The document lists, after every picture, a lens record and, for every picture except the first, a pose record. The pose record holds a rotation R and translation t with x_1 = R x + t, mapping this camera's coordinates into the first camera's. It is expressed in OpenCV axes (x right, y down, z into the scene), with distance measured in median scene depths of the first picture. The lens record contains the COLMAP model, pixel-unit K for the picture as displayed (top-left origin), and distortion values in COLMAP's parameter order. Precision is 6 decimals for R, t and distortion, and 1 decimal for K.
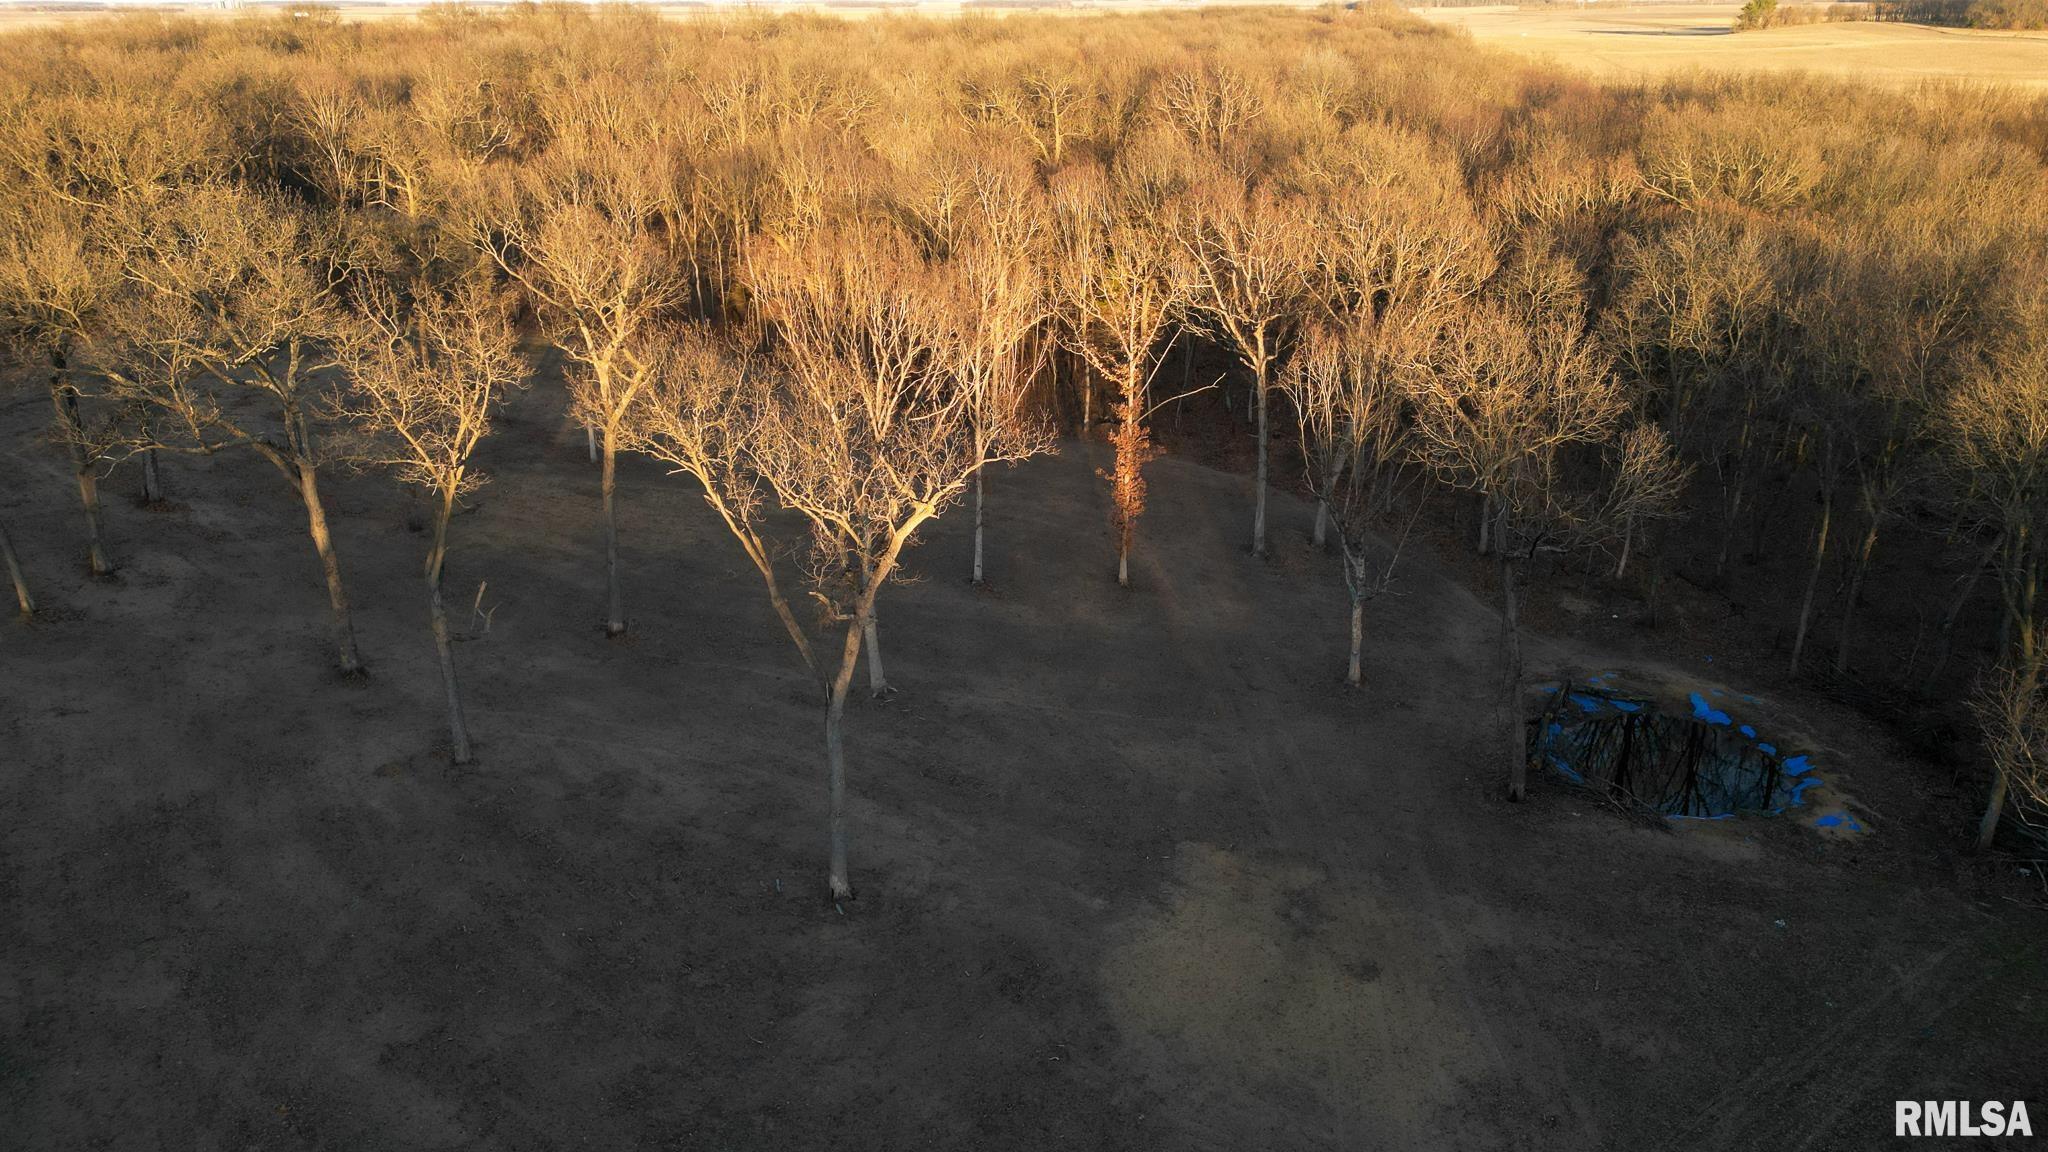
lens RADIAL K [[1433.8, 0, 1026.9], [0, 1433.8, 574.3], [0, 0, 1]] dist [0.093220, -0.096556]
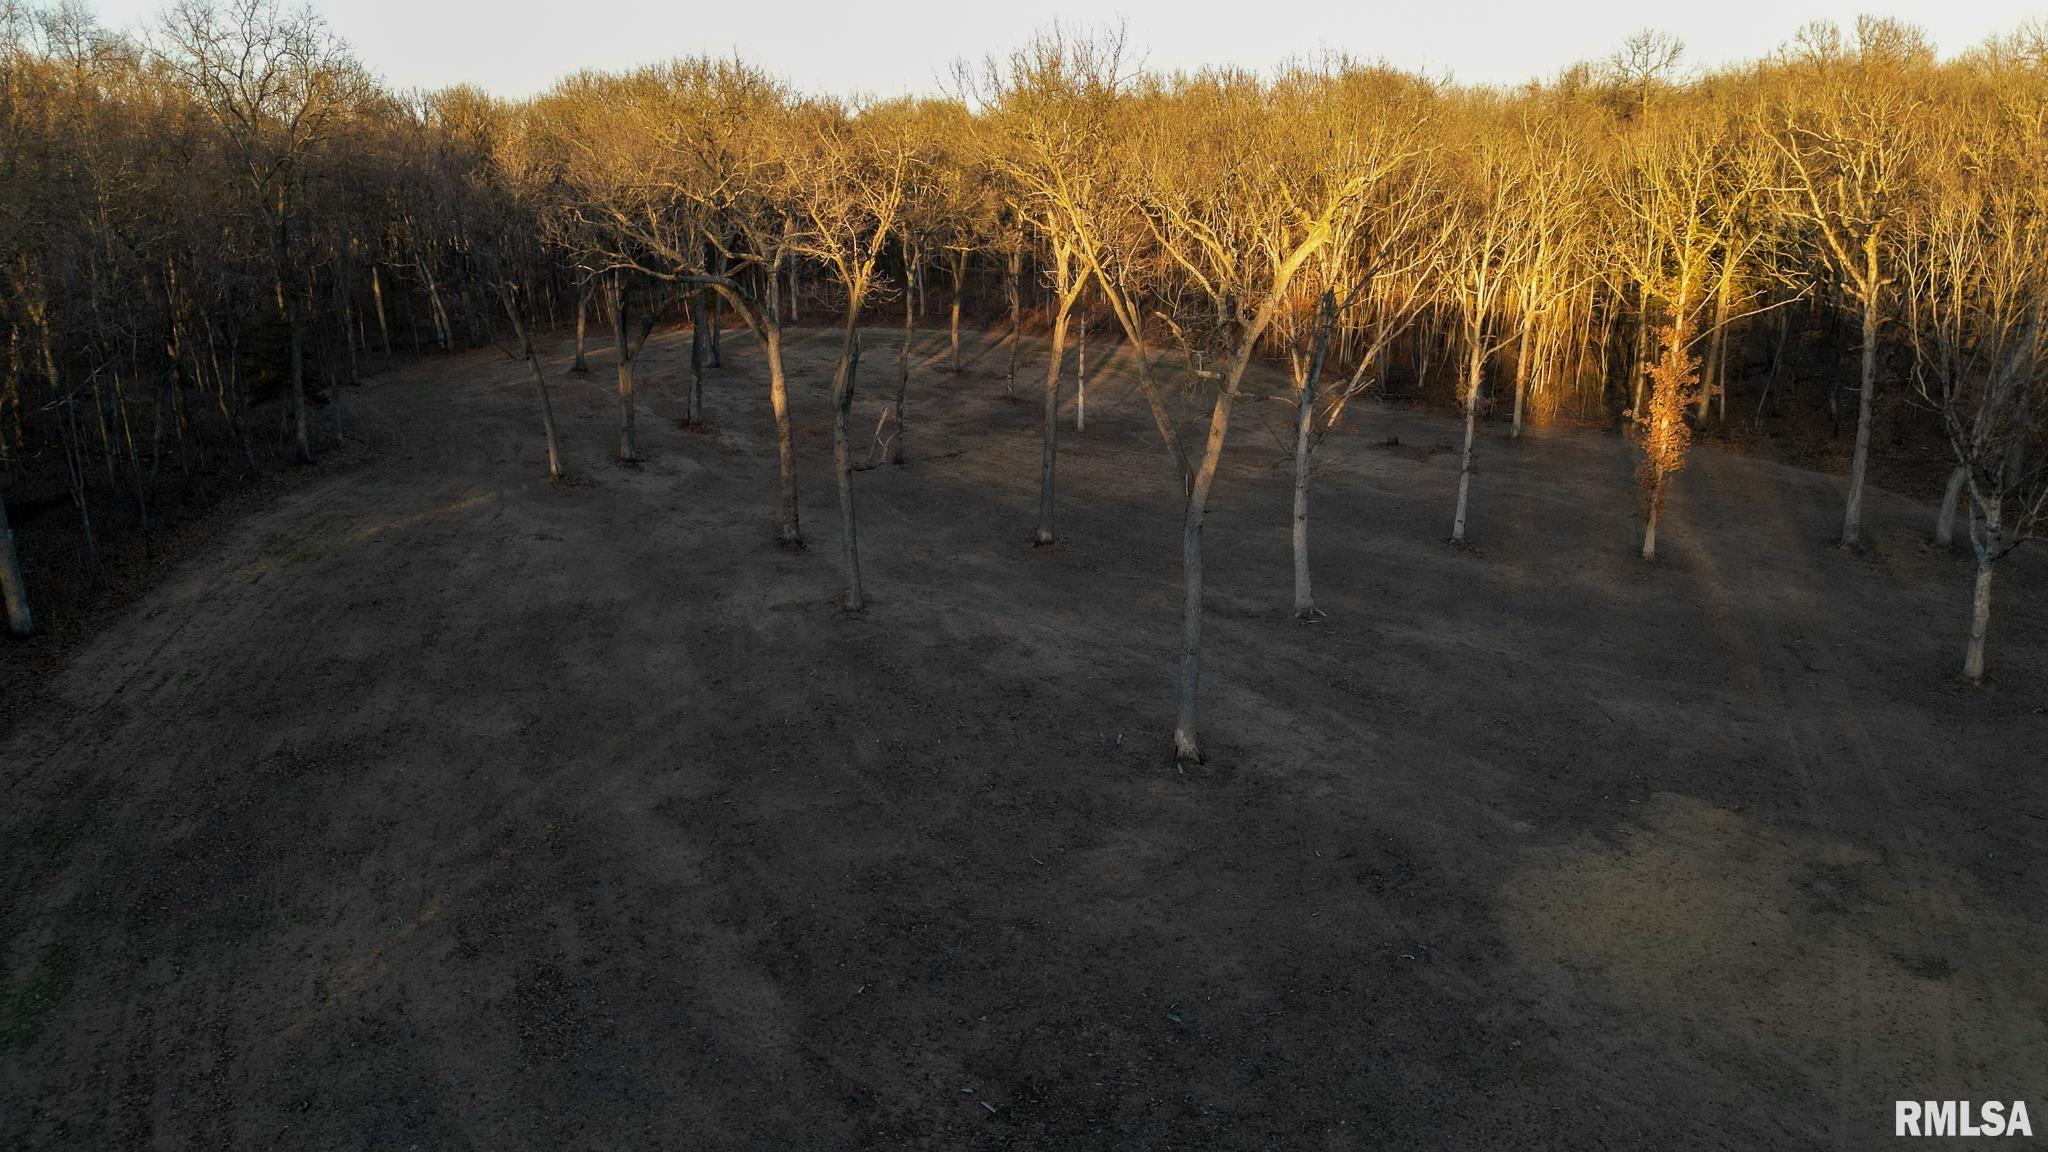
lens RADIAL K [[1433.8, 0, 1026.9], [0, 1433.8, 574.3], [0, 0, 1]] dist [0.093220, -0.096556]
pose [[0.921621, 0.094021, -0.376530, 0.076098], [-0.131564, 0.988451, -0.075204, 0.170940], [0.365110, 0.118848, 0.923347, 0.174247]]
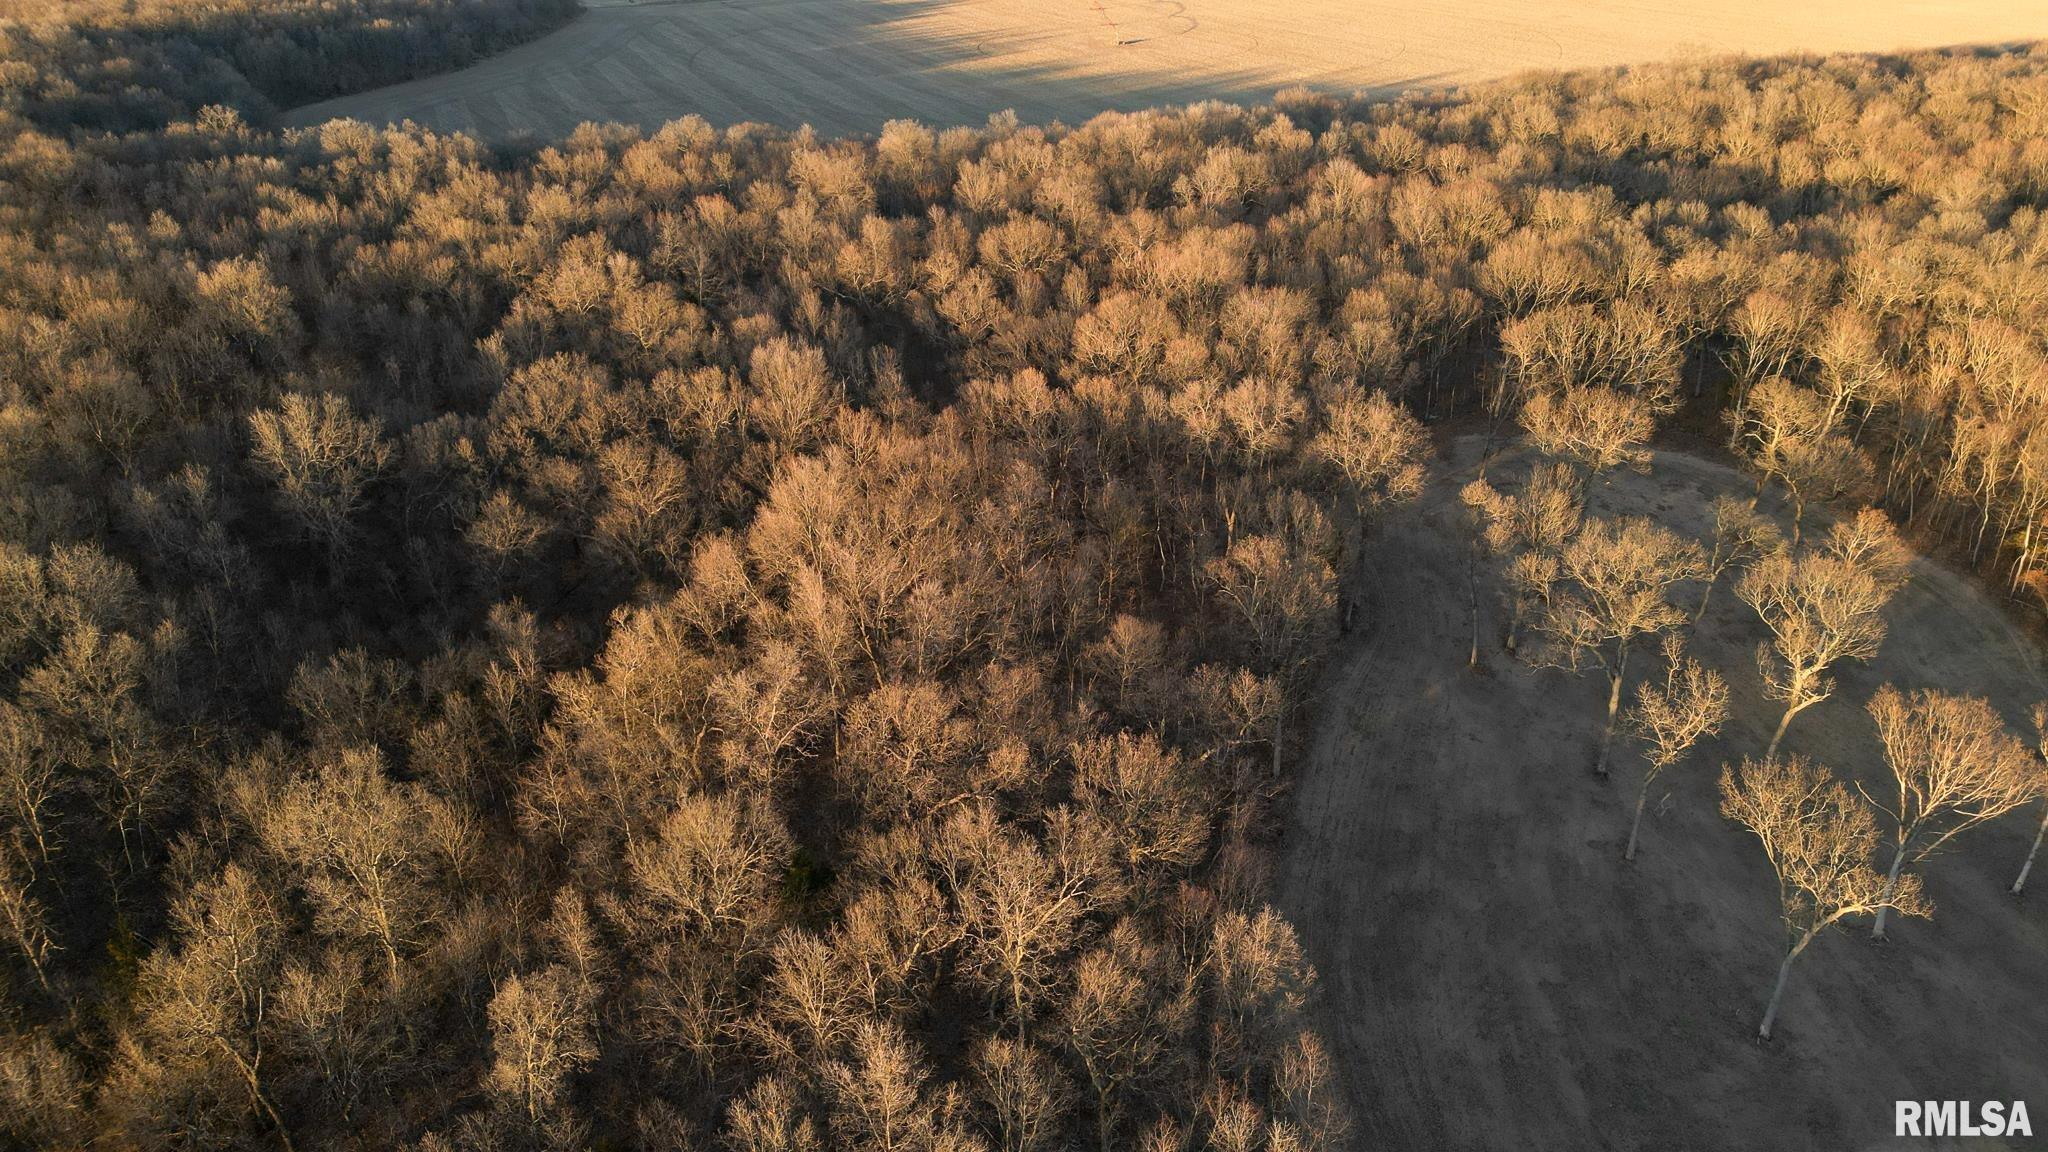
lens RADIAL K [[1464.9, 0, 1082.3], [0, 1464.9, 593.4], [0, 0, 1]] dist [0.173422, -0.156781]
pose [[0.635031, 0.377555, -0.673935, 0.409223], [-0.296202, 0.924749, 0.238963, -0.506252], [0.713442, 0.047872, 0.699077, -1.051892]]
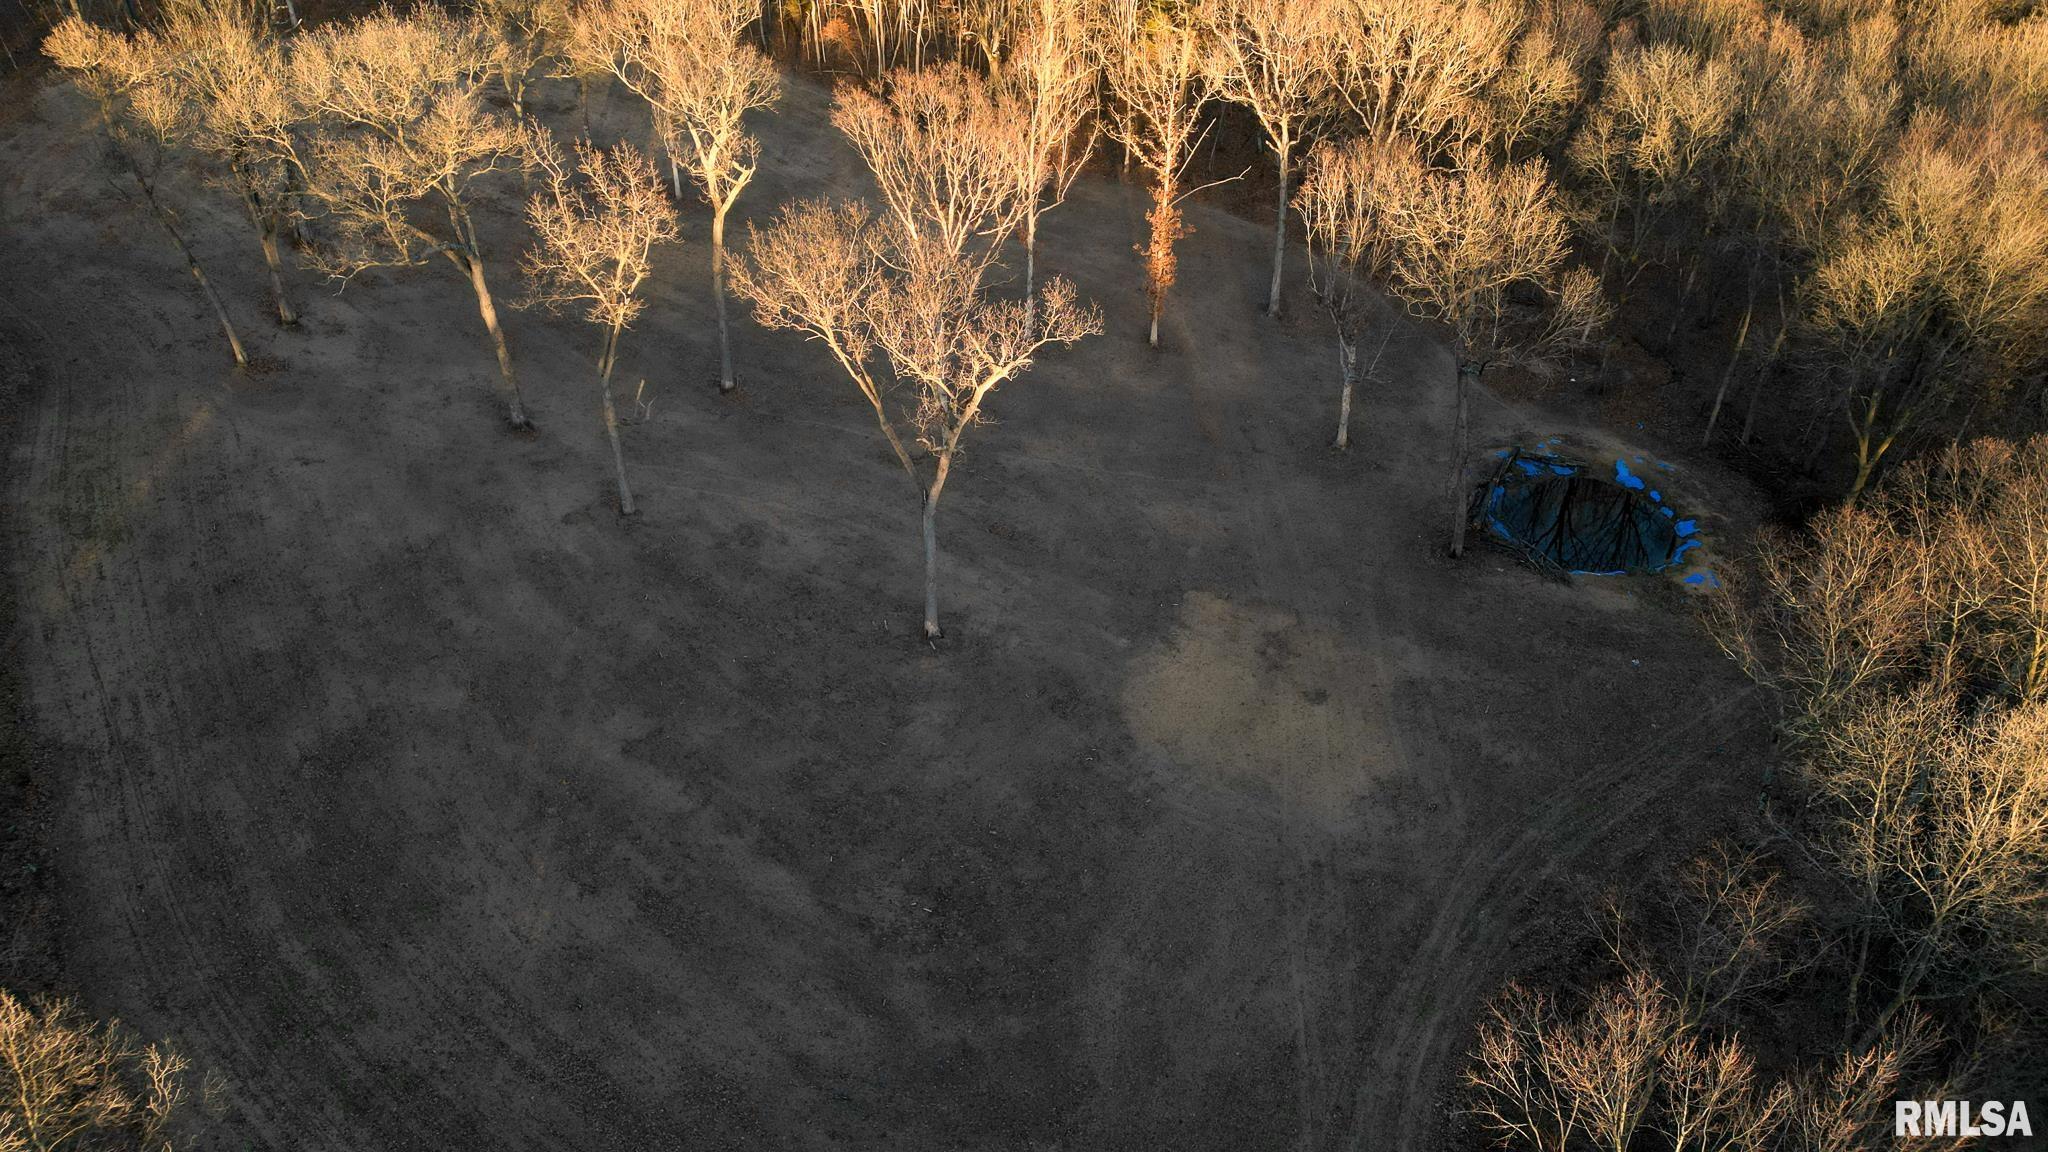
lens RADIAL K [[1434.0, 0, 1030.4], [0, 1434.0, 576.5], [0, 0, 1]] dist [0.148455, -0.260315]
pose [[0.999725, 0.016688, -0.016496, -0.014420], [-0.011857, 0.965923, 0.258557, -0.158374], [0.020249, -0.258290, 0.965855, -0.251072]]
